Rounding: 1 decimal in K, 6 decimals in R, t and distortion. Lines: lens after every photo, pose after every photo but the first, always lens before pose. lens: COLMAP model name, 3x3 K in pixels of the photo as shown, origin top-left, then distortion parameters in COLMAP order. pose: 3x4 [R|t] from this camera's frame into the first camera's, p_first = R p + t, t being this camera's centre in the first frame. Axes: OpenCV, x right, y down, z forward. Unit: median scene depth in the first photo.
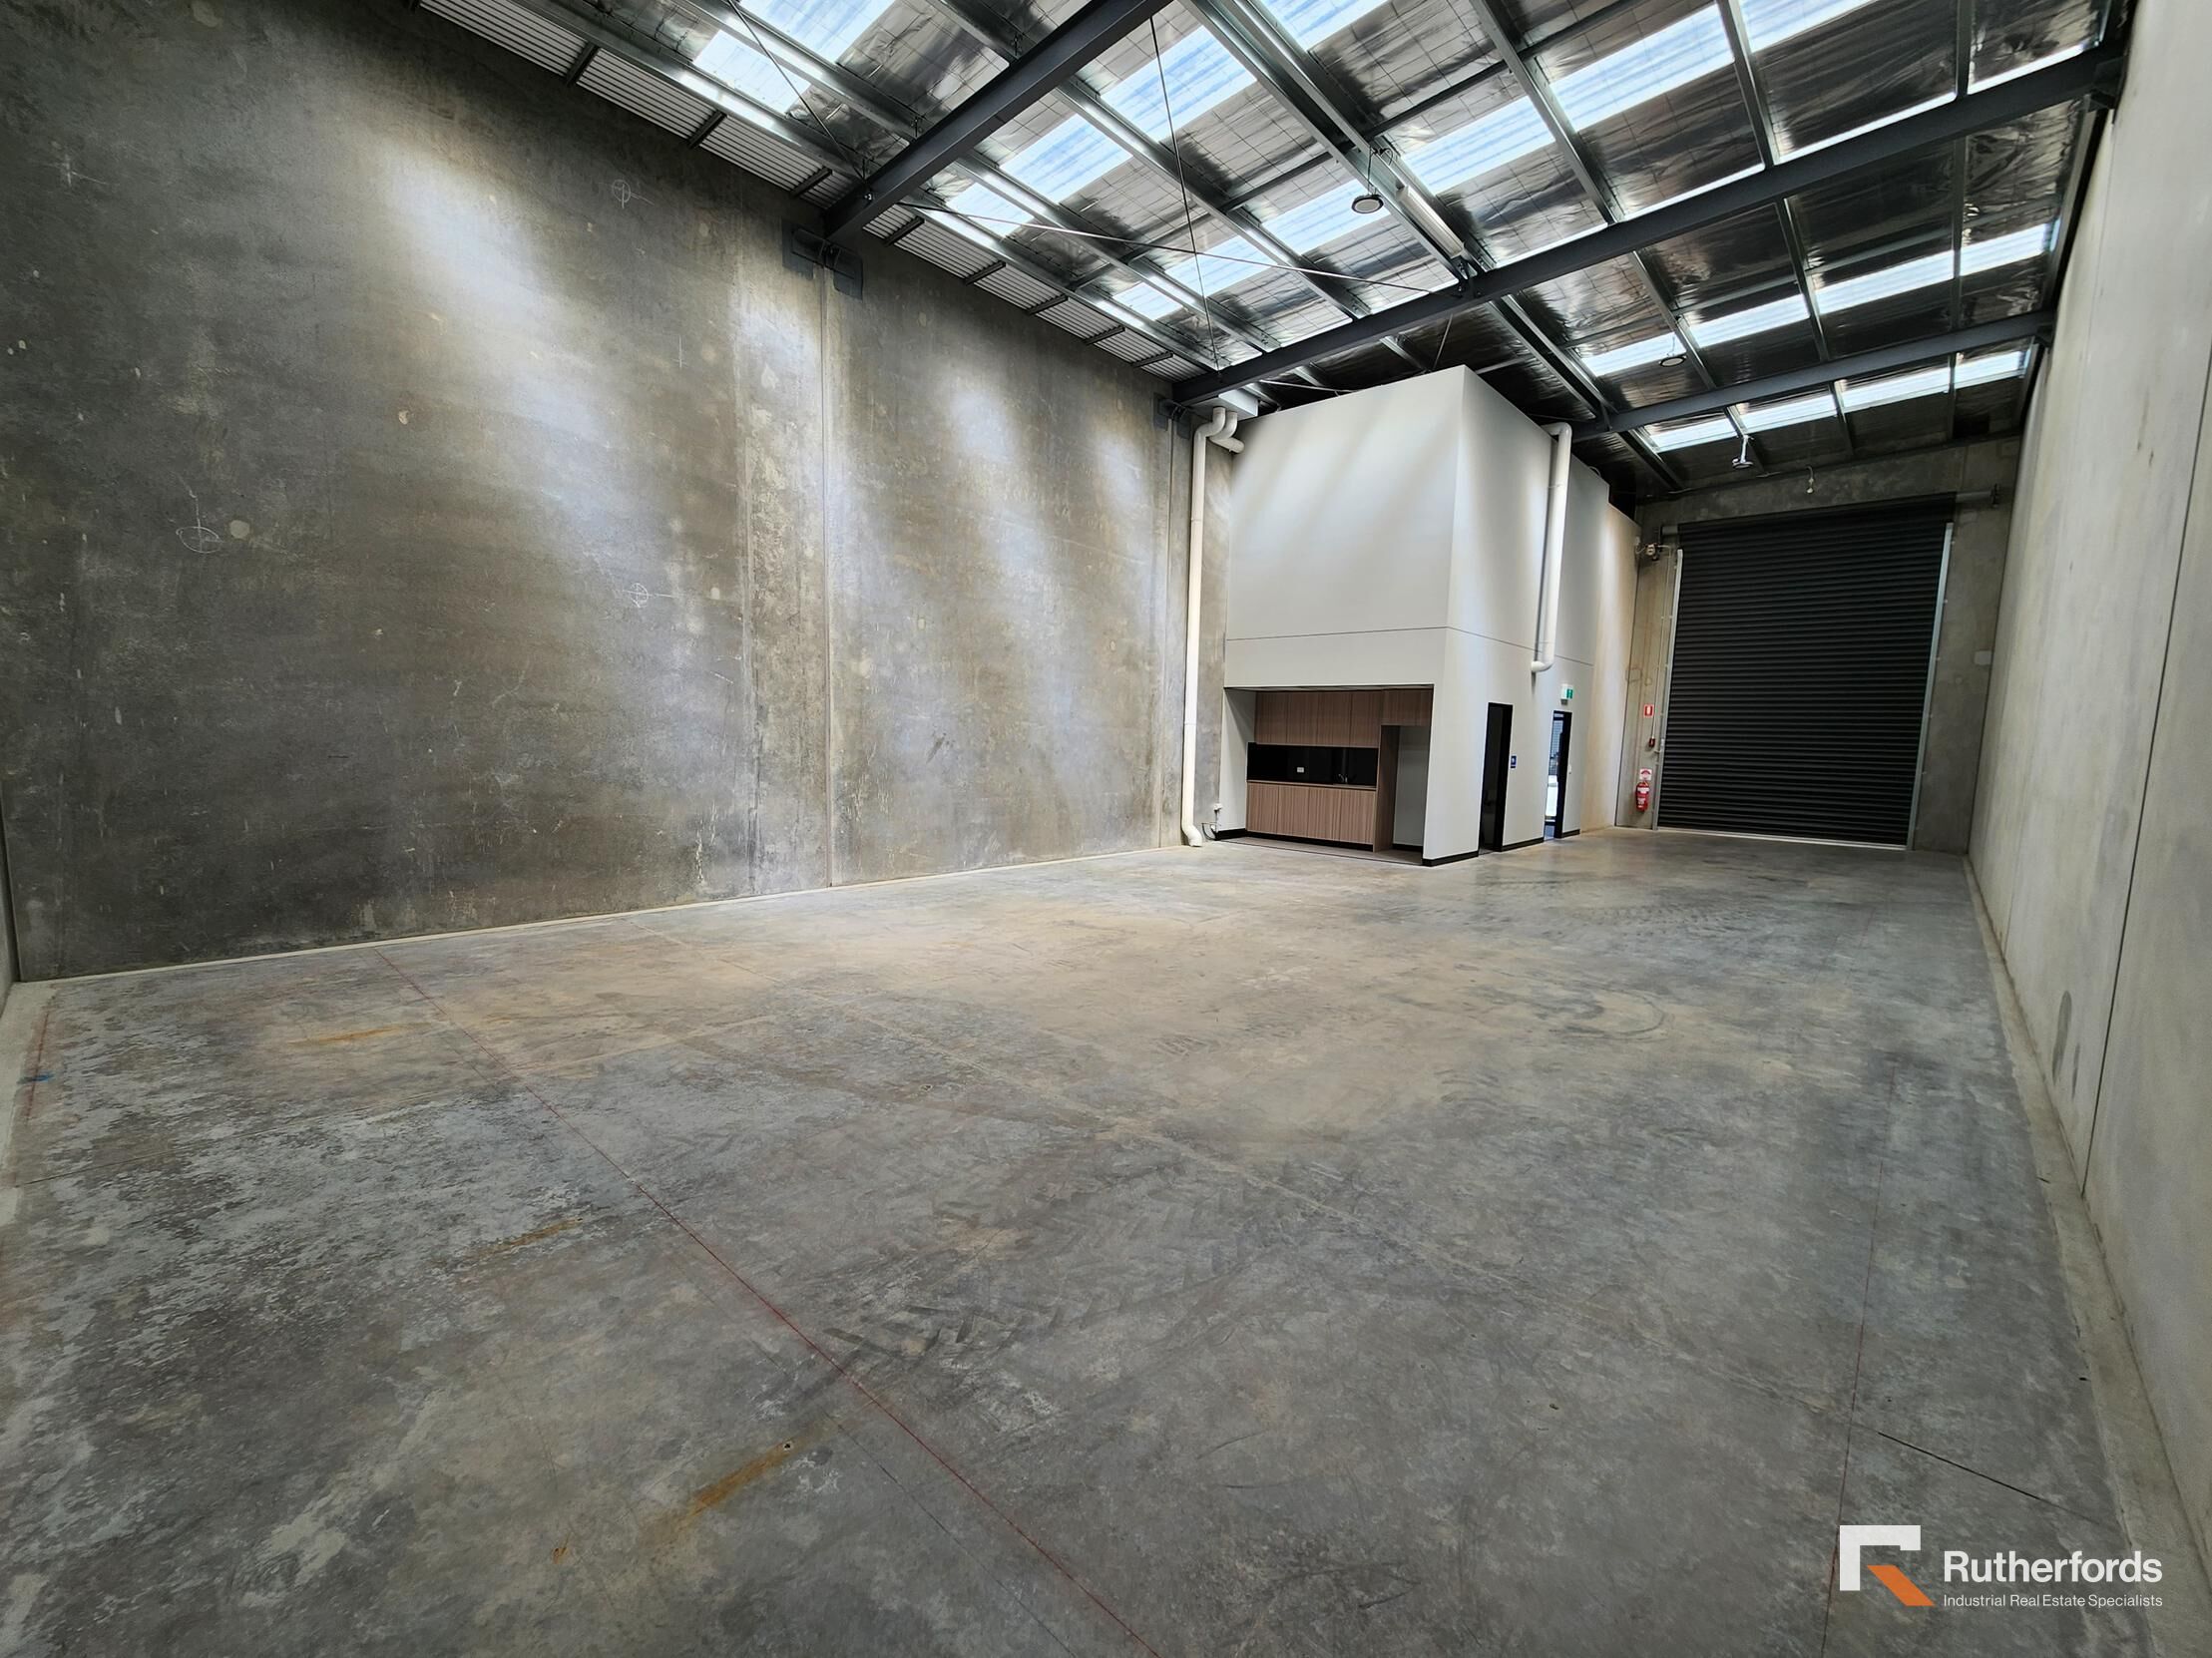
lens RADIAL K [[905.0, 0, 1111.1], [0, 905.0, 838.0], [0, 0, 1]] dist [-0.000842, 0.000080]
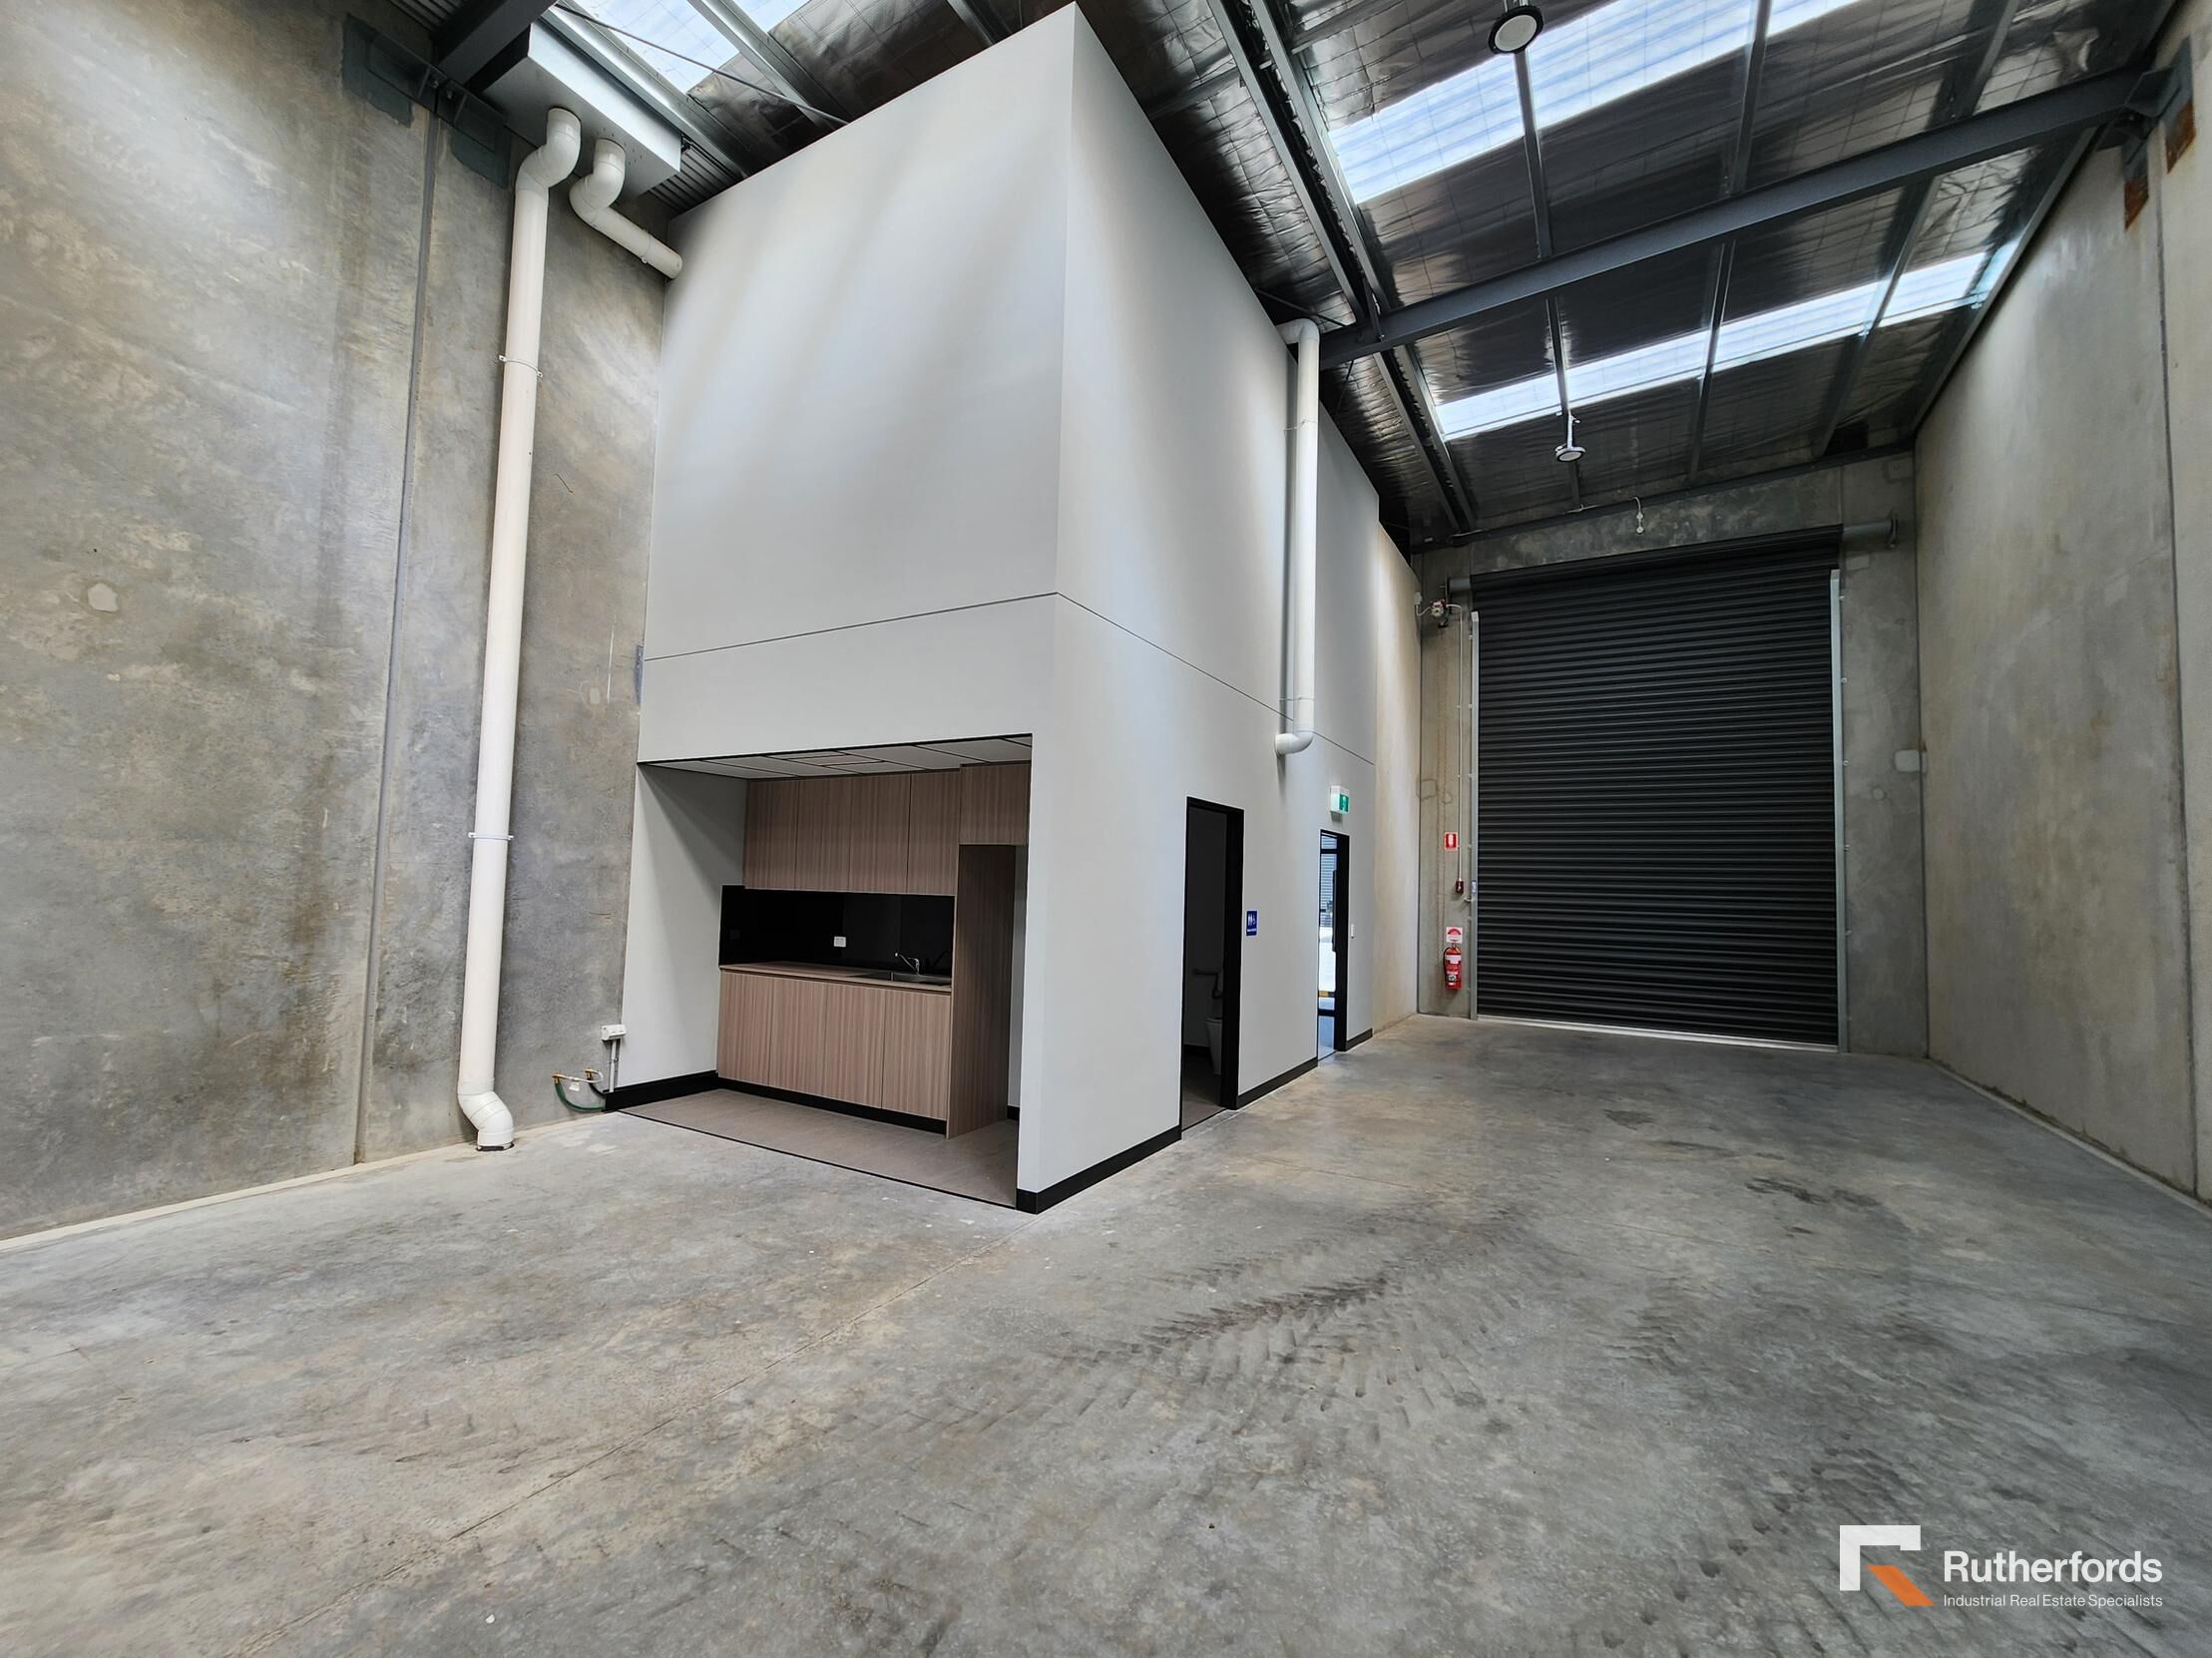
lens RADIAL K [[905.0, 0, 1111.1], [0, 905.0, 838.0], [0, 0, 1]] dist [-0.000842, 0.000080]
pose [[0.975805, 0.012515, 0.218285, 0.244277], [0.022998, 0.986947, -0.159393, -0.049740], [-0.217431, 0.160557, 0.962780, 0.497157]]
